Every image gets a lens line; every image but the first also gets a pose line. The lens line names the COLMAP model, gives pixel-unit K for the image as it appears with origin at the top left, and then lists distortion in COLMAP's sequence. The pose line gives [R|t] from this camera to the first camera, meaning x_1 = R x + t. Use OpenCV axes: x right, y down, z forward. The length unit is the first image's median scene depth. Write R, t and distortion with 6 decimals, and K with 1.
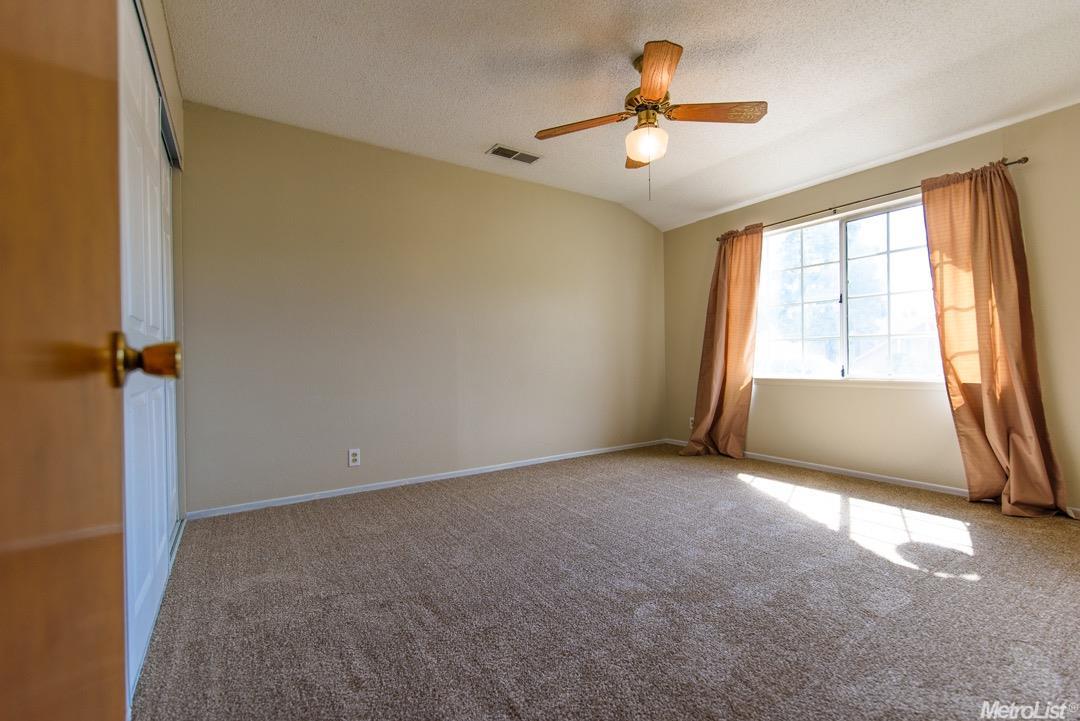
lens RADIAL K [[463.3, 0, 540.3], [0, 463.3, 359.9], [0, 0, 1]] dist [0.002945, -0.000847]
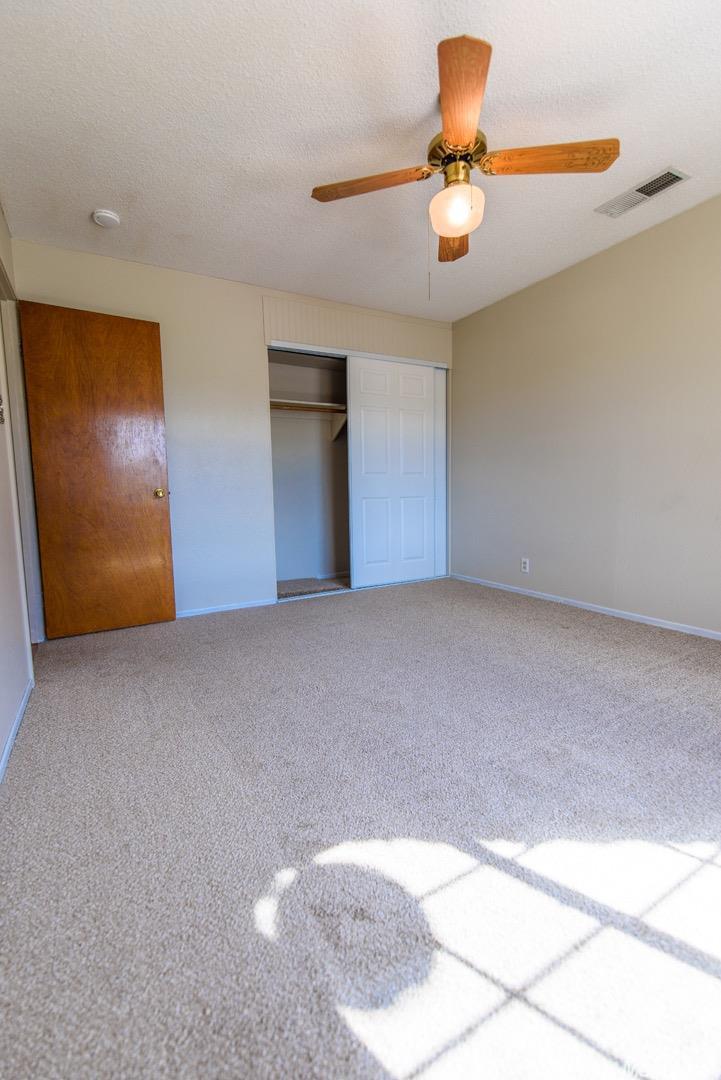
lens RADIAL K [[463.3, 0, 360.7], [0, 463.3, 540.1], [0, 0, 1]] dist [0.002945, -0.000847]
pose [[-0.076694, 0.123661, -0.989356, 1.073562], [0.017040, 0.992297, 0.122707, -0.011176], [0.996909, -0.007448, -0.078210, 0.891458]]
